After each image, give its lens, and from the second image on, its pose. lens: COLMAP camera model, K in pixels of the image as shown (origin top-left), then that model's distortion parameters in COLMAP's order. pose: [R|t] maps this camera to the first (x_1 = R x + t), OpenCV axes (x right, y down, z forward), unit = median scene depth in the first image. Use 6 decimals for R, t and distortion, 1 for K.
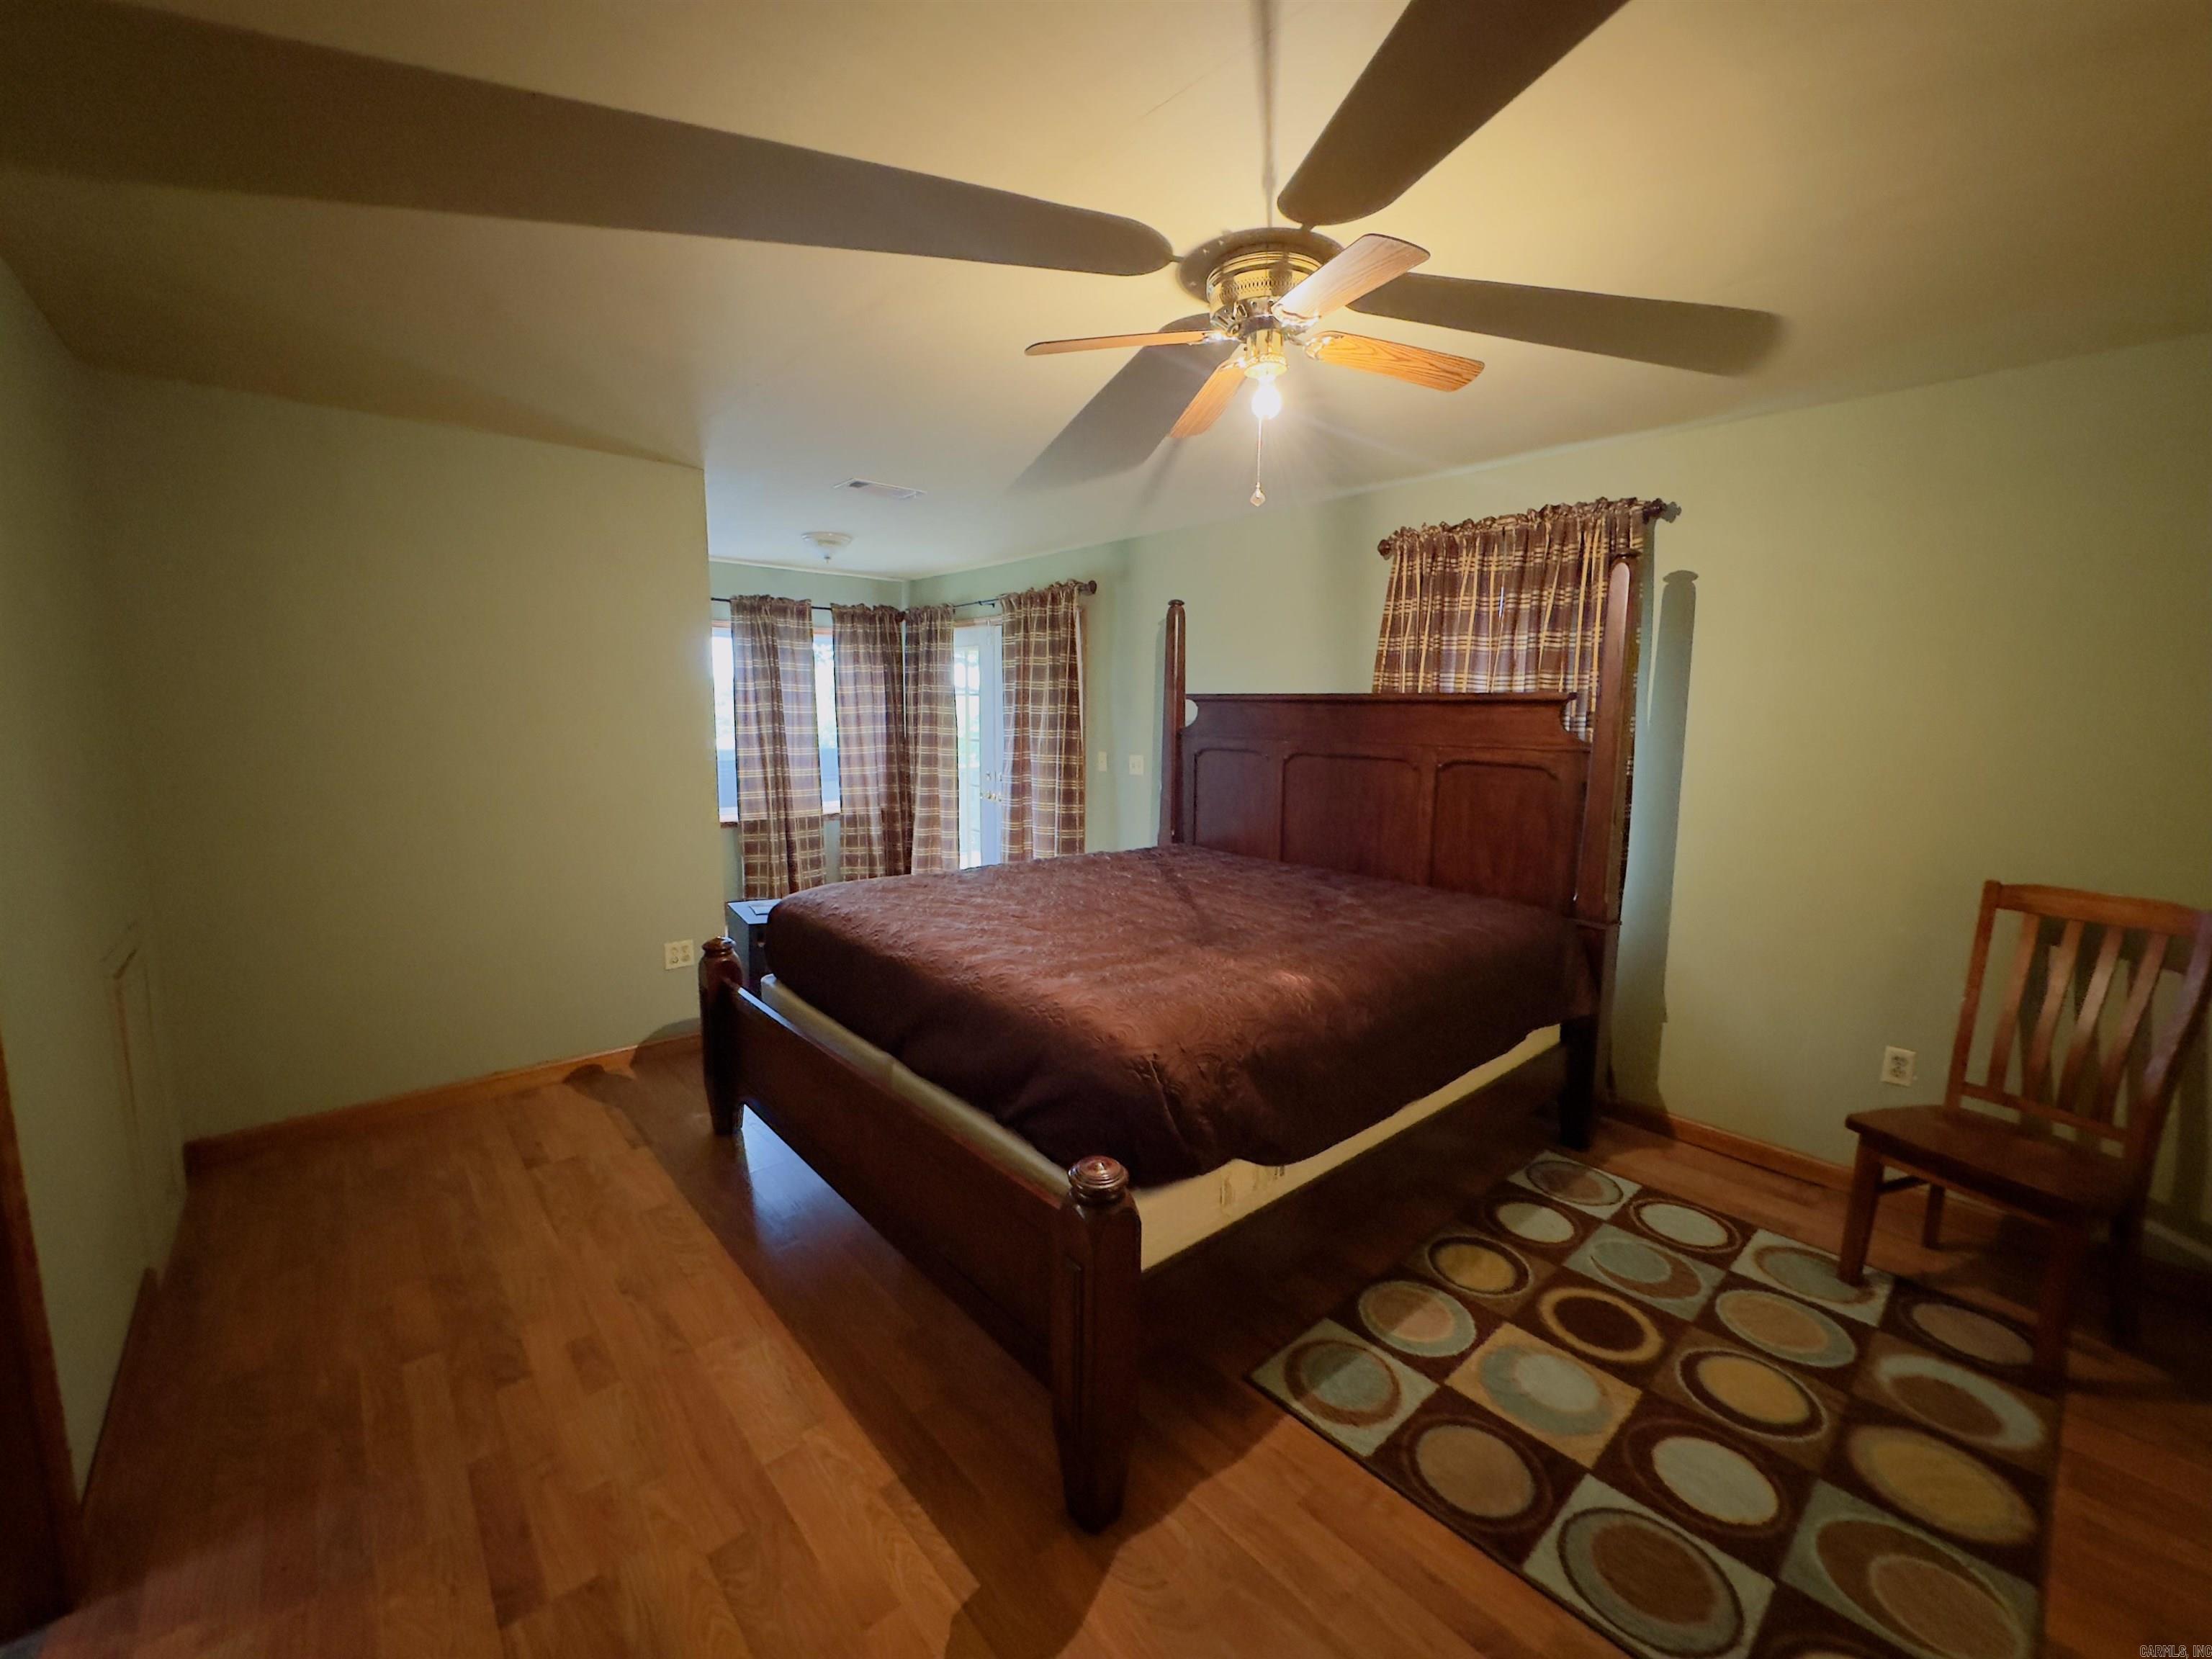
lens RADIAL K [[883.3, 0, 1104.9], [0, 883.3, 824.9], [0, 0, 1]] dist [-0.000705, -0.000008]
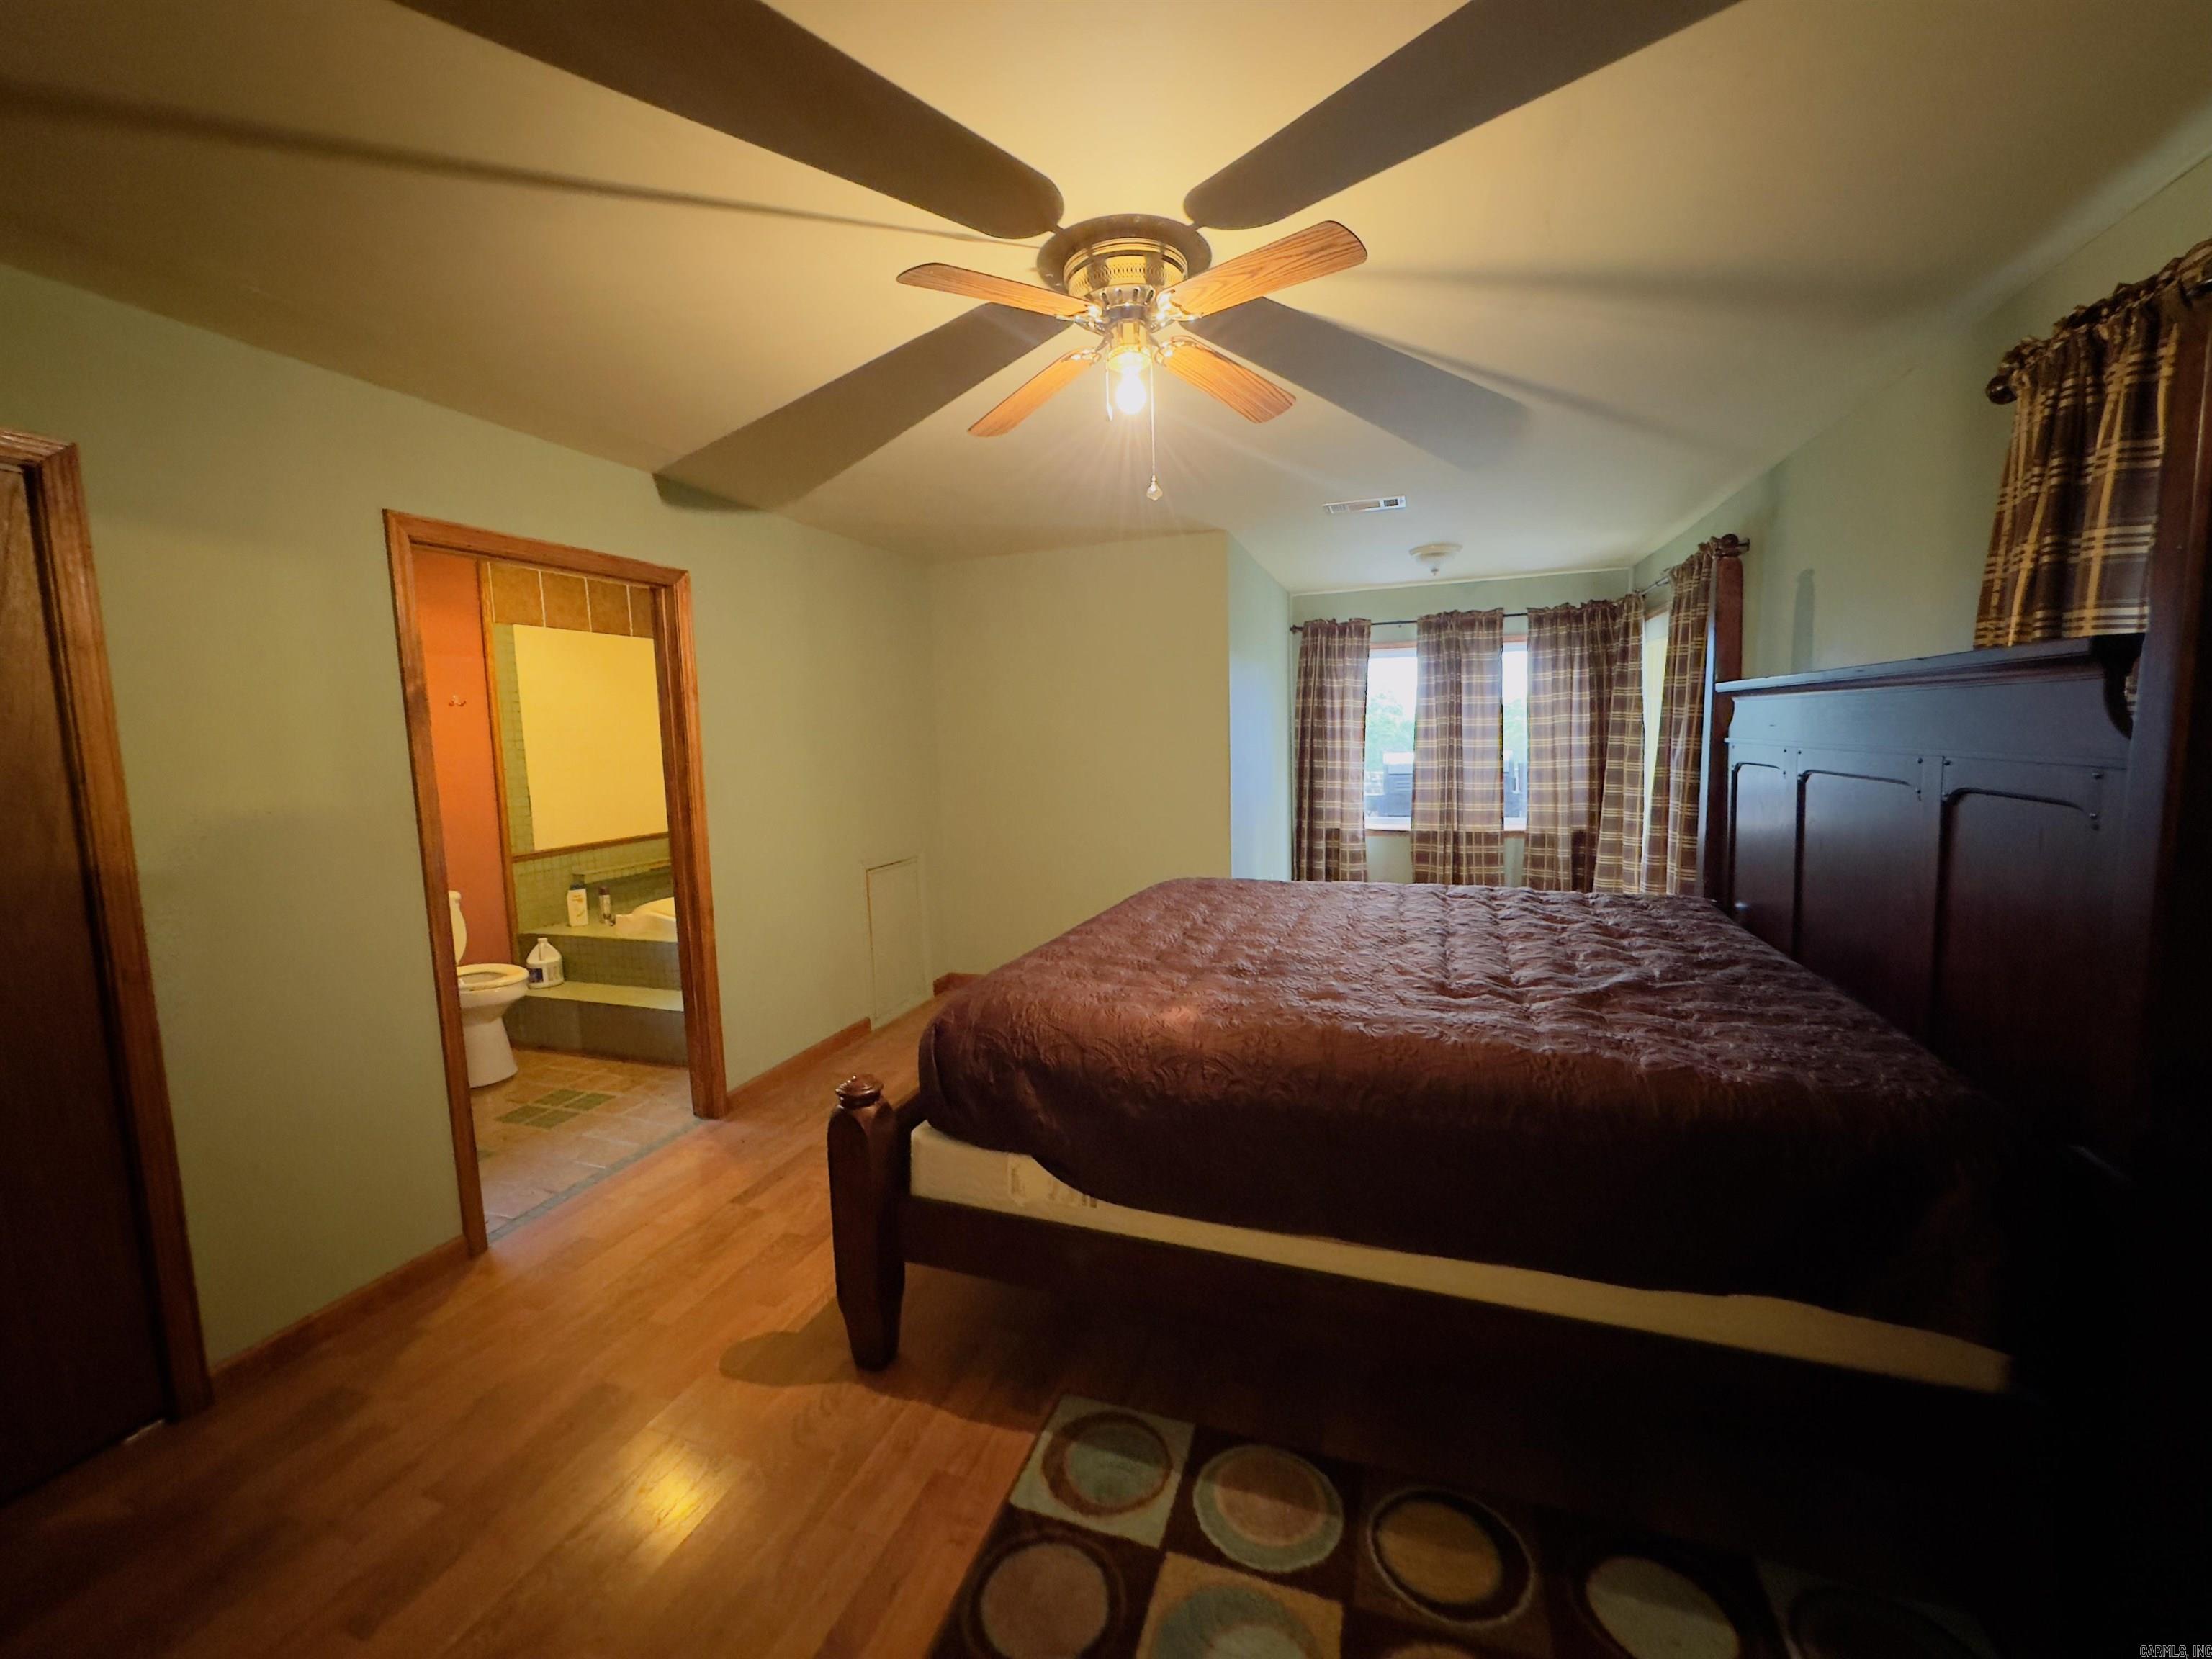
lens RADIAL K [[883.3, 0, 1104.9], [0, 883.3, 824.9], [0, 0, 1]] dist [-0.000705, -0.000008]
pose [[0.482308, 0.066231, -0.873494, 0.323069], [-0.080703, 0.996257, 0.030978, -0.013735], [0.872276, 0.055552, 0.485848, 0.168440]]
